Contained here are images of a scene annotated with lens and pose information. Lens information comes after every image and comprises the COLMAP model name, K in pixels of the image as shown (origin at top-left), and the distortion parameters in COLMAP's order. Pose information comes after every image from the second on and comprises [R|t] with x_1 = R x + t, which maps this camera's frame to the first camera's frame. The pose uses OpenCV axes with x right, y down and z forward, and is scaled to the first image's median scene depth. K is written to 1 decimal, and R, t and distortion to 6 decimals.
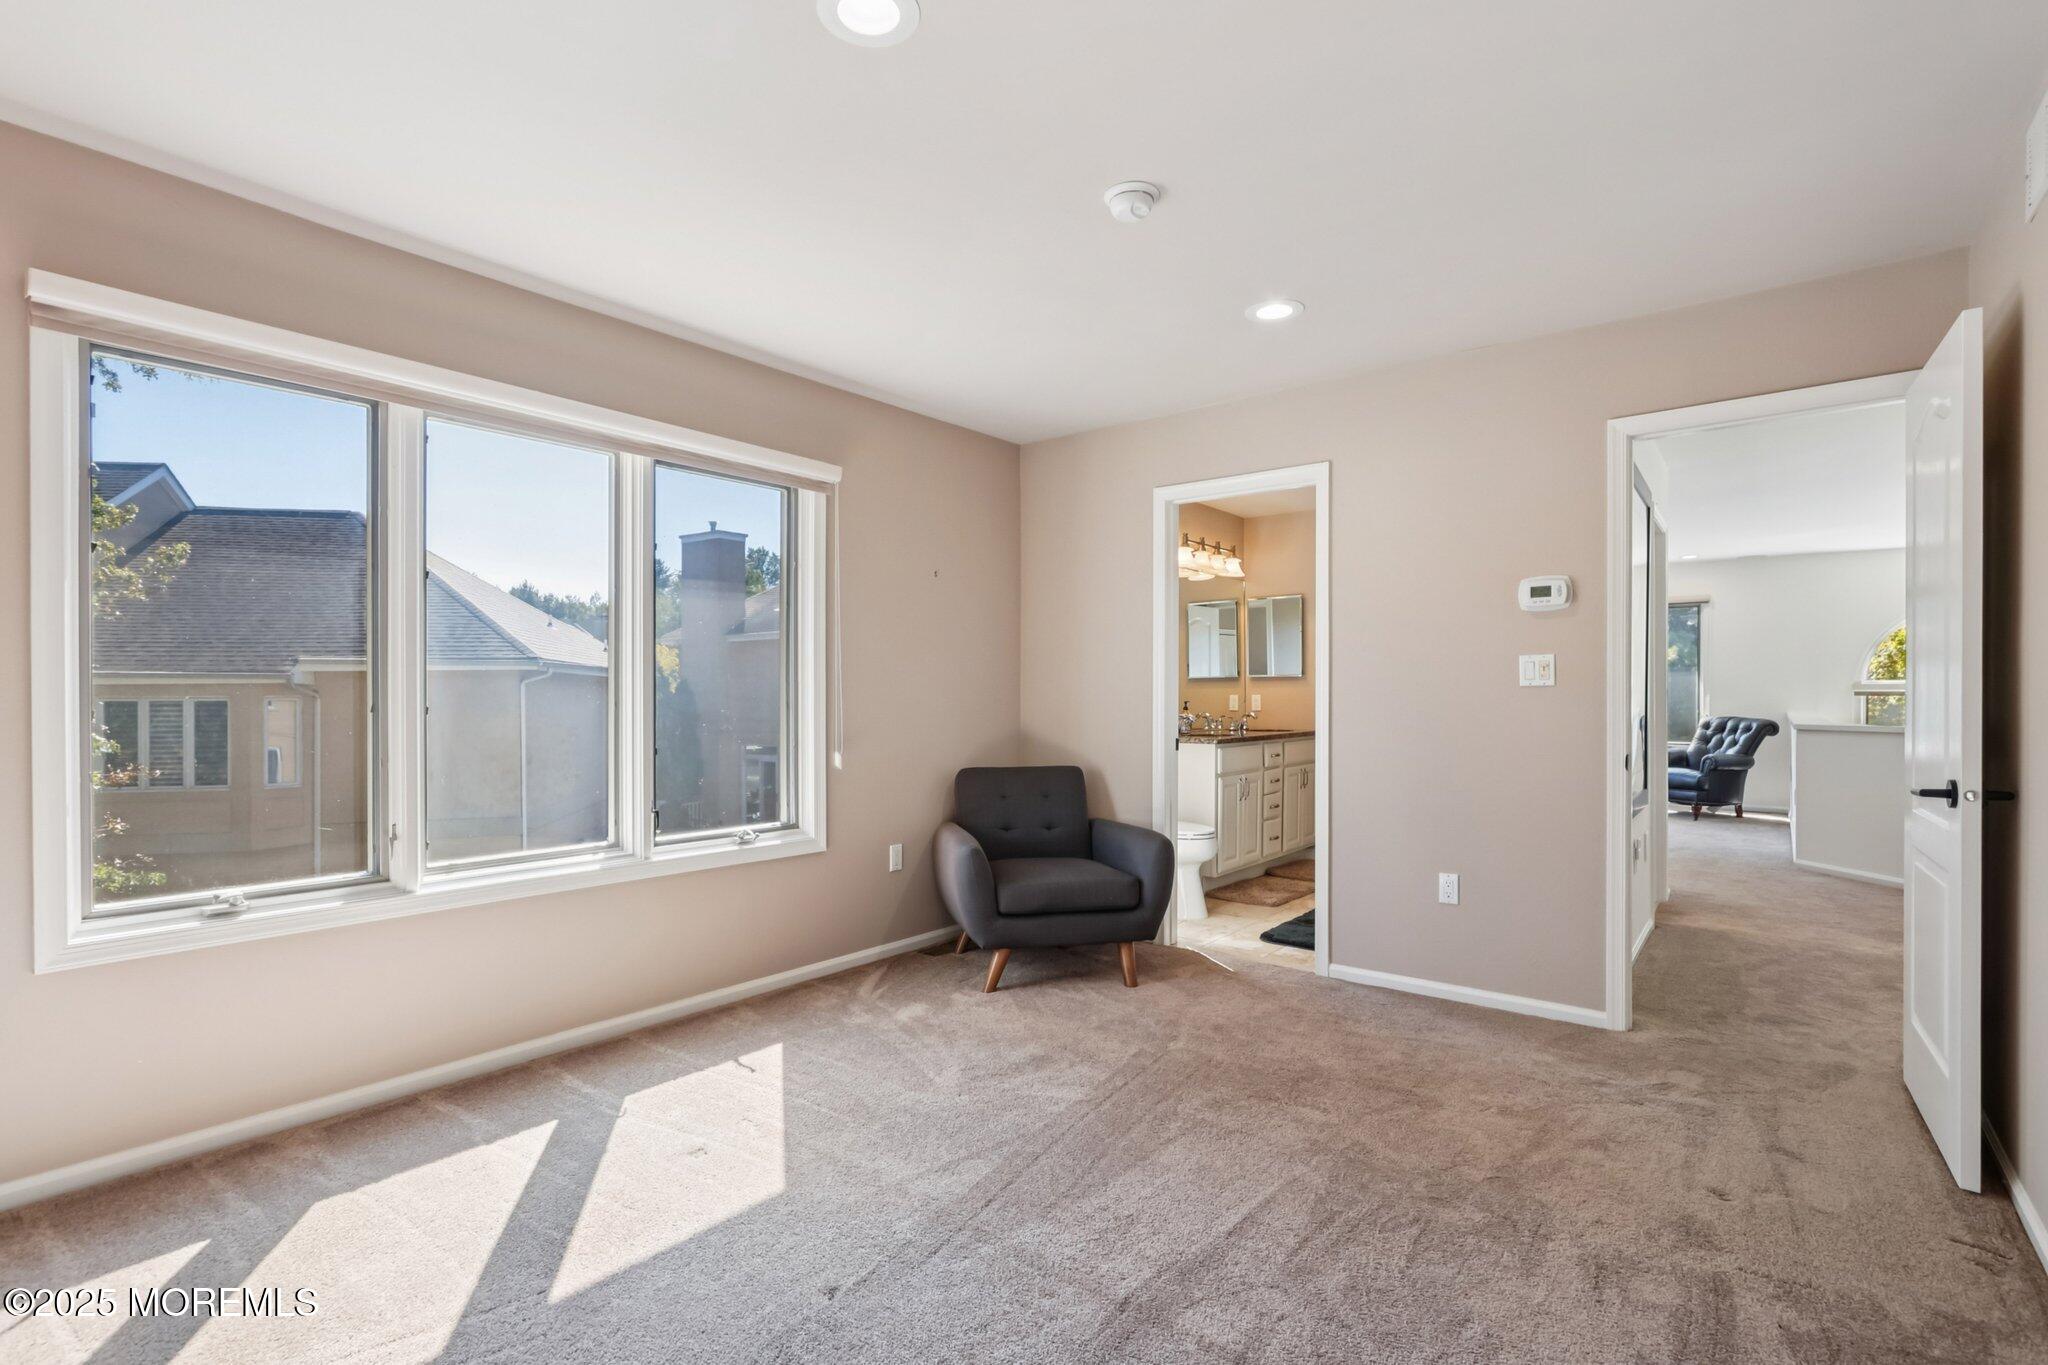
lens RADIAL K [[945.7, 0, 1011.2], [0, 945.7, 692.8], [0, 0, 1]] dist [-0.020007, 0.003298]
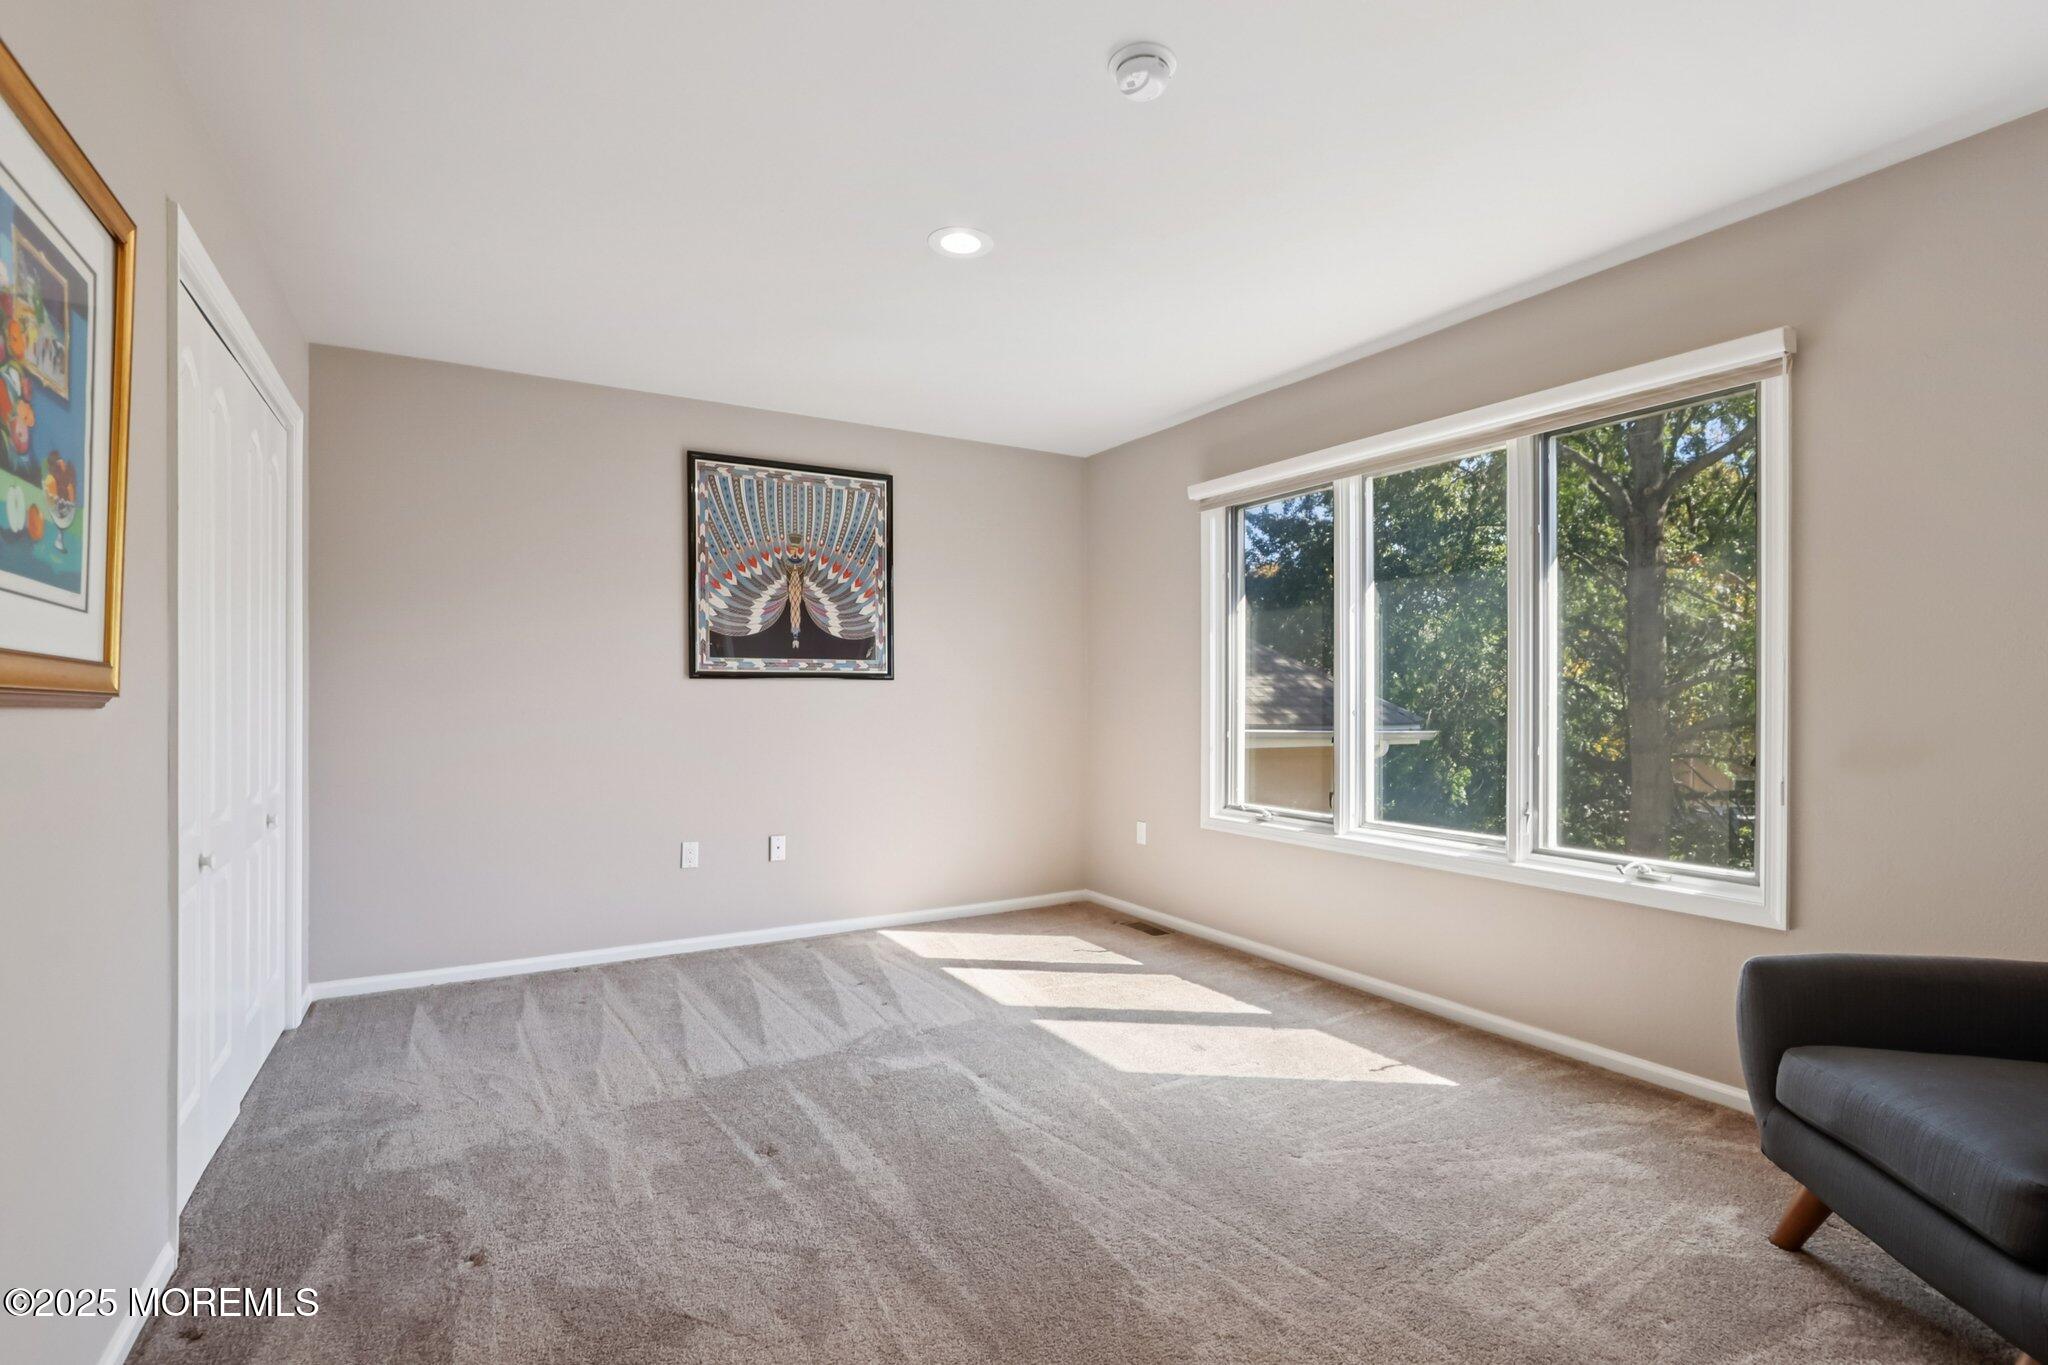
lens RADIAL K [[945.7, 0, 1013.8], [0, 945.7, 684.9], [0, 0, 1]] dist [-0.020007, 0.003298]
pose [[-0.334902, -0.006256, -0.942232, 0.751866], [0.003000, 0.999966, -0.007706, 0.003072], [0.942248, -0.005408, -0.334872, 0.934198]]
